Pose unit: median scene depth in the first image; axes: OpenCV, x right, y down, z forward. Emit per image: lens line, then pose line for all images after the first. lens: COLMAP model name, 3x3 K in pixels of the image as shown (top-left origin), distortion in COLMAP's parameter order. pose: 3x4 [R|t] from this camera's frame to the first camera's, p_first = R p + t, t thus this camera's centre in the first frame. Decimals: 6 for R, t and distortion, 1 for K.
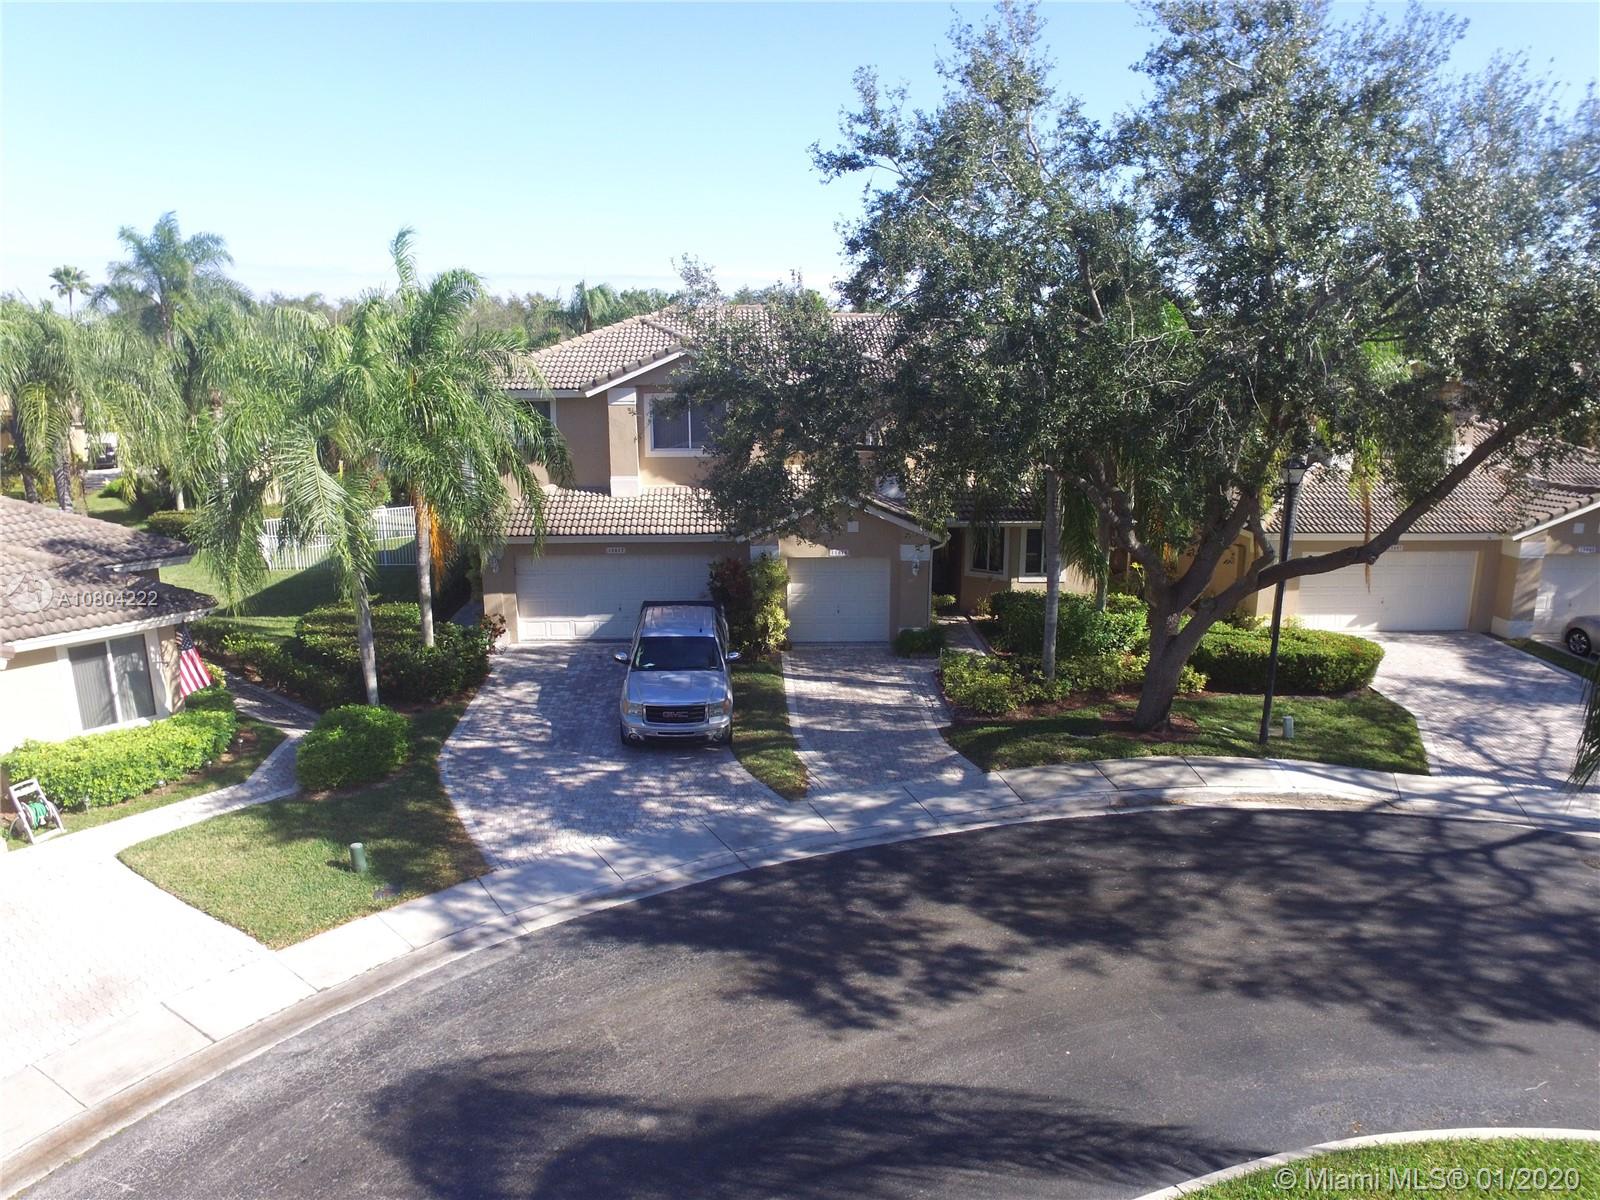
lens RADIAL K [[1071.3, 0, 801.6], [0, 1071.3, 612.7], [0, 0, 1]] dist [-0.105582, 0.066983]
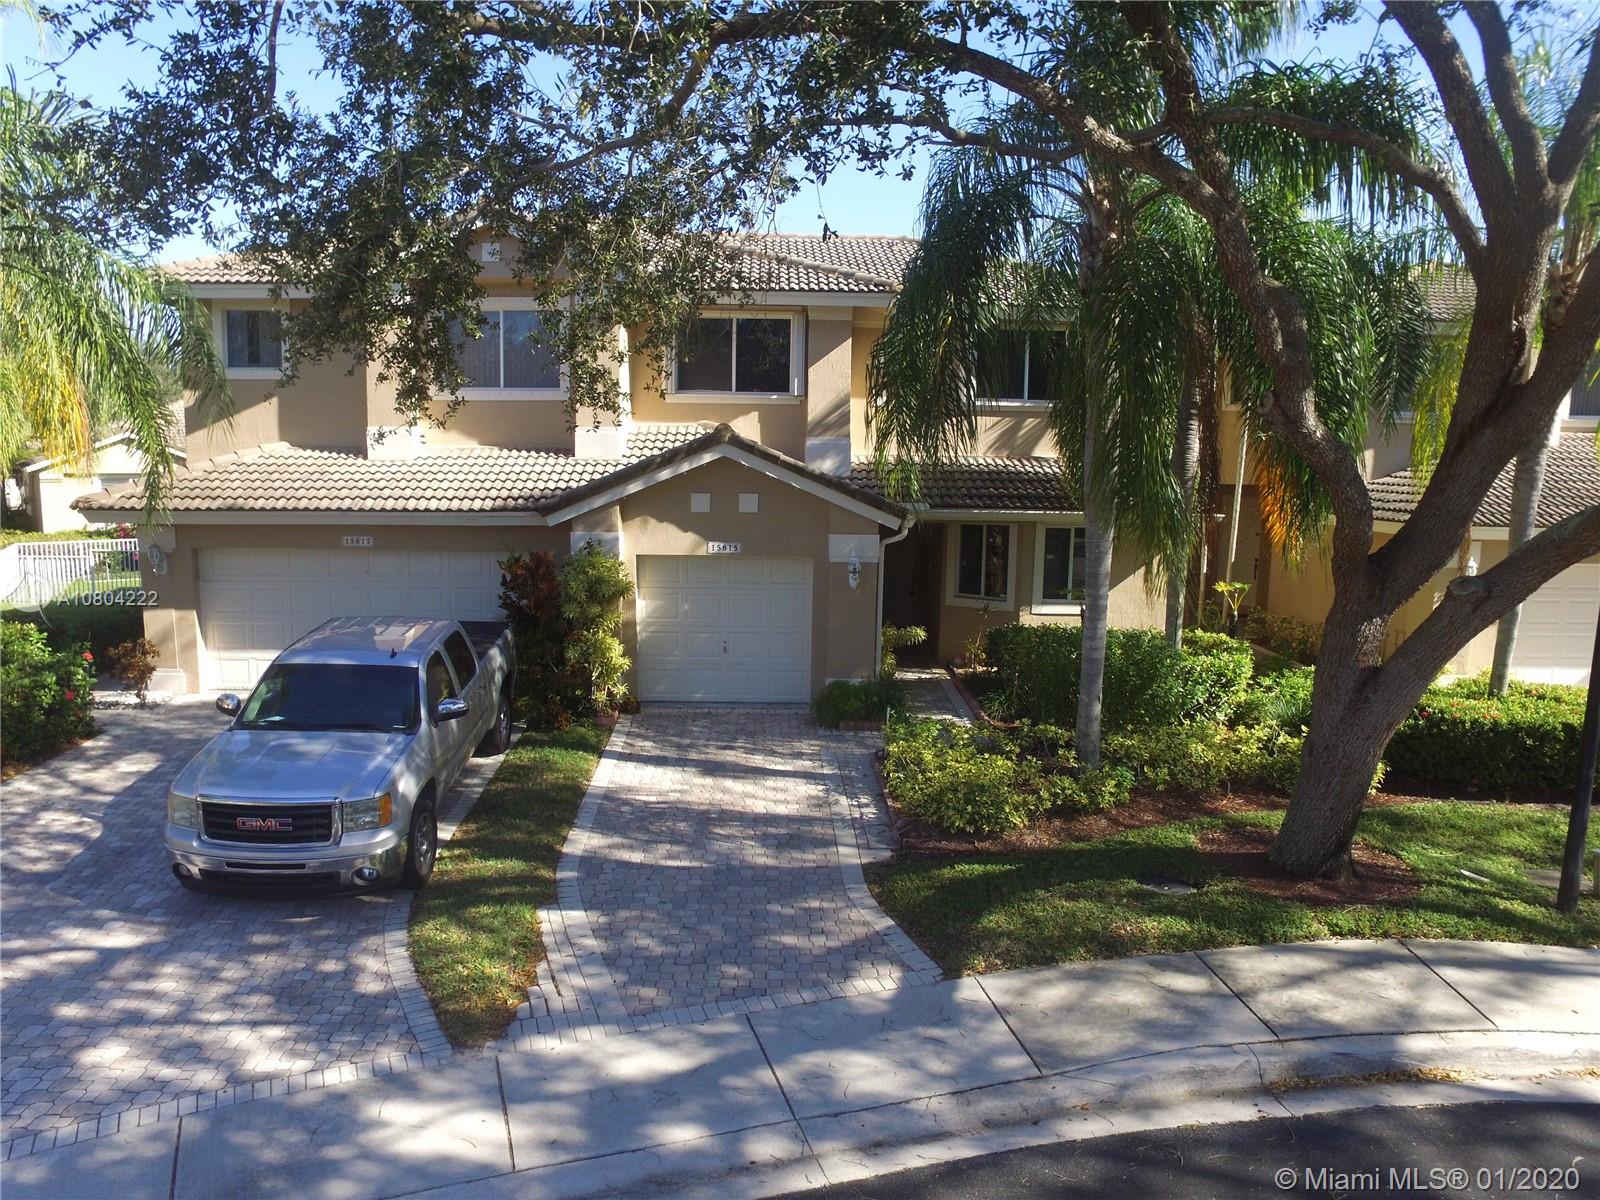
lens RADIAL K [[1071.3, 0, 803.6], [0, 1071.3, 631.5], [0, 0, 1]] dist [-0.105582, 0.066983]
pose [[0.999843, 0.014474, -0.010234, 0.106578], [-0.015190, 0.997156, -0.073823, 0.040688], [0.009137, 0.073967, 0.997219, 0.524167]]
